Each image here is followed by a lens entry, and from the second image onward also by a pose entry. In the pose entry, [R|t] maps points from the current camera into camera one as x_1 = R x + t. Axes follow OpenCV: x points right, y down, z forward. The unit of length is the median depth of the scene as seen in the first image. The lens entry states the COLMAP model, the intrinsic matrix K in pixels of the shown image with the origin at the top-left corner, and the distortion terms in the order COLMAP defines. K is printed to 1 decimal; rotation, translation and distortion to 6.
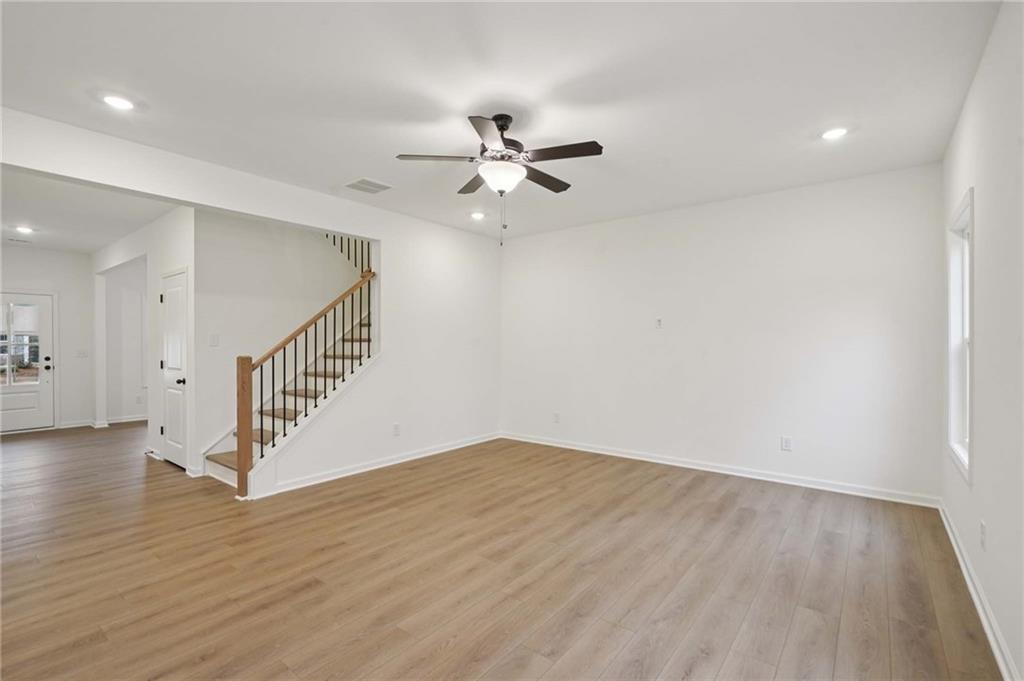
lens RADIAL K [[469.3, 0, 498.7], [0, 469.3, 342.0], [0, 0, 1]] dist [-0.005719, 0.001722]
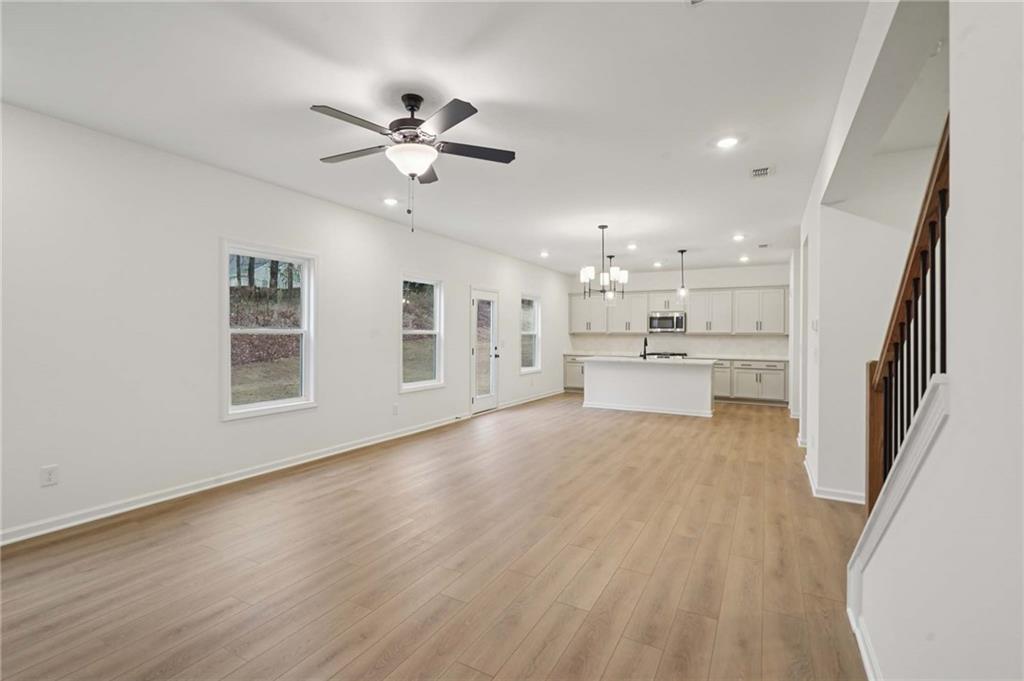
lens RADIAL K [[469.3, 0, 501.9], [0, 469.3, 336.2], [0, 0, 1]] dist [-0.005719, 0.001722]
pose [[-0.984296, -0.003161, -0.176495, -0.004638], [-0.003808, 0.999987, 0.003329, 0.000585], [0.176483, 0.003949, -0.984296, 1.564439]]
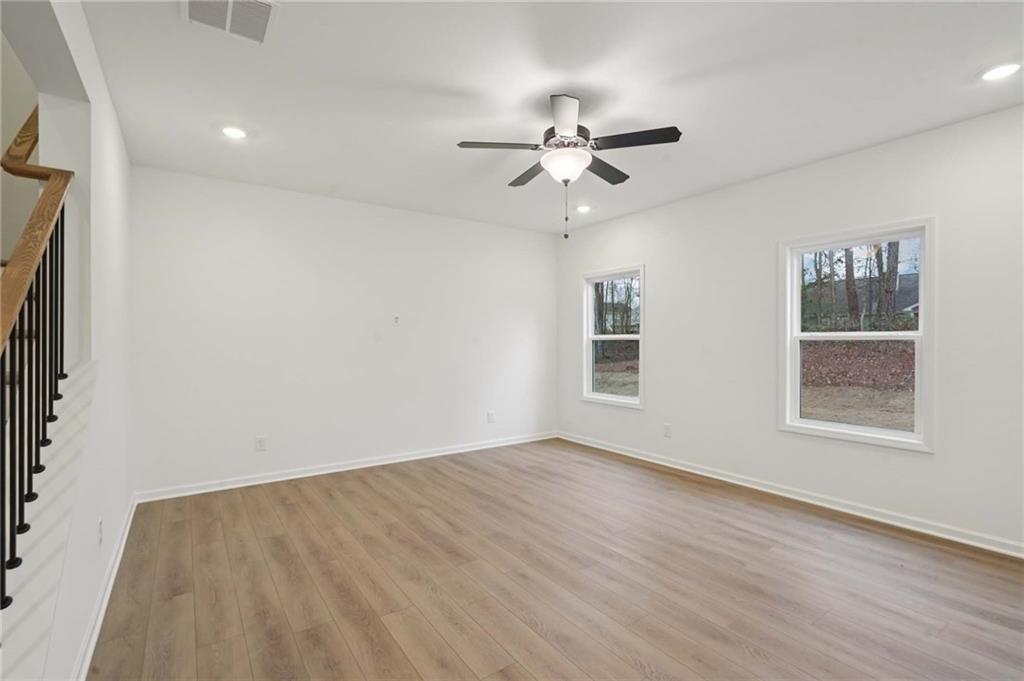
lens RADIAL K [[469.3, 0, 513.3], [0, 469.3, 339.0], [0, 0, 1]] dist [-0.005719, 0.001722]
pose [[0.265401, 0.004401, 0.964128, -0.748474], [0.001066, 0.999988, -0.004858, 0.002464], [-0.964138, 0.002317, 0.265393, 0.678126]]
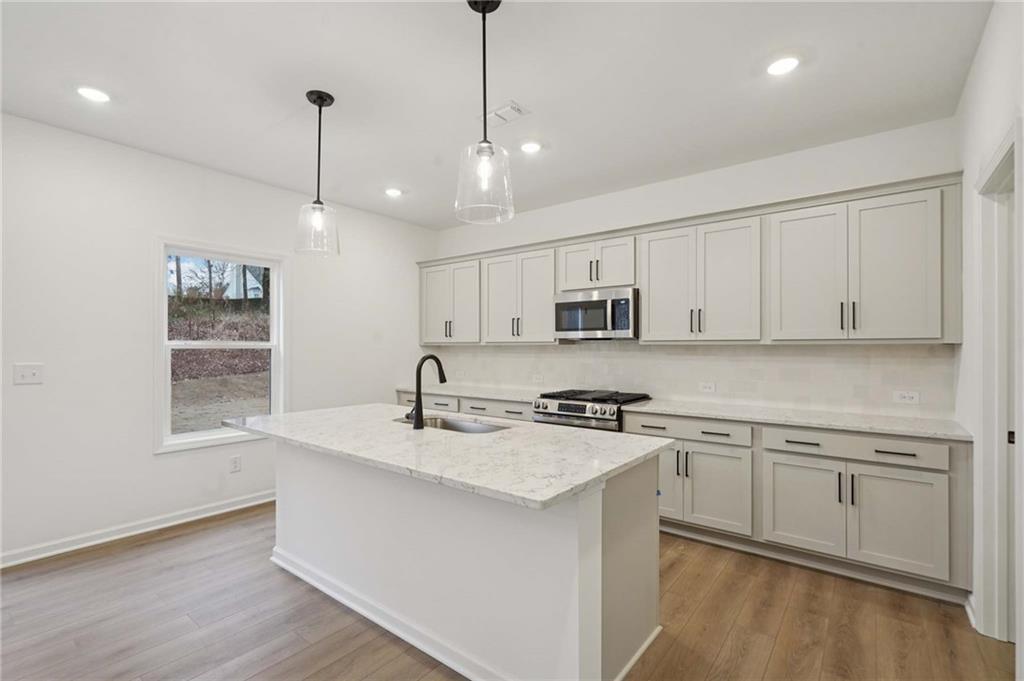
lens RADIAL K [[469.3, 0, 504.2], [0, 469.3, 345.4], [0, 0, 1]] dist [-0.005719, 0.001722]
pose [[-0.999989, 0.002873, 0.003580, -1.110700], [0.002854, 0.999982, -0.005208, 0.000650], [-0.003595, -0.005198, -0.999980, 0.259970]]
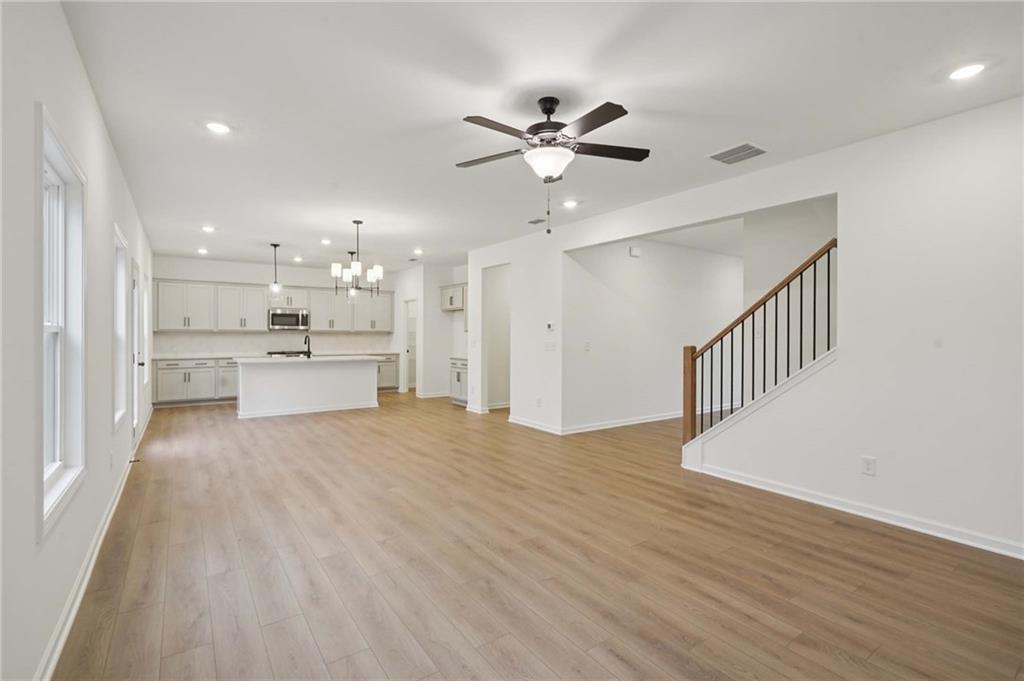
lens RADIAL K [[469.3, 0, 511.4], [0, 469.3, 332.2], [0, 0, 1]] dist [-0.005719, 0.001722]
pose [[-0.274079, -0.002374, -0.961704, 0.761321], [-0.001781, 0.999996, -0.001961, -0.001040], [0.961705, 0.001175, -0.274082, 0.950866]]
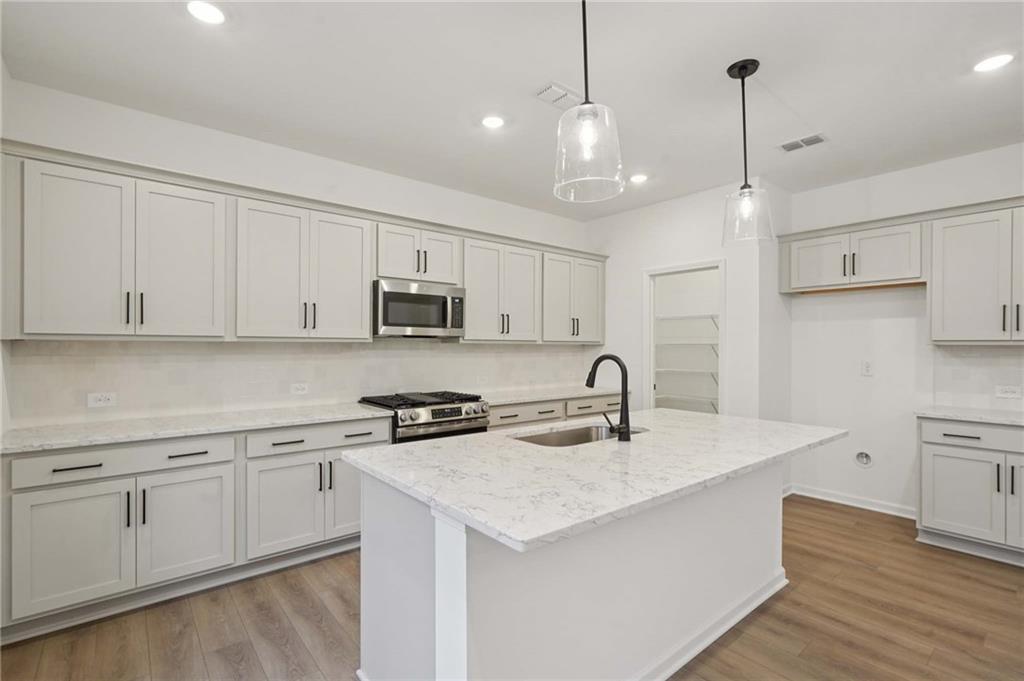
lens RADIAL K [[469.3, 0, 510.2], [0, 469.3, 347.8], [0, 0, 1]] dist [-0.005719, 0.001722]
pose [[-0.210891, 0.005985, -0.977491, -0.381835], [-0.003077, 0.999972, 0.006786, -0.002825], [0.977505, 0.004439, -0.210866, -0.436684]]
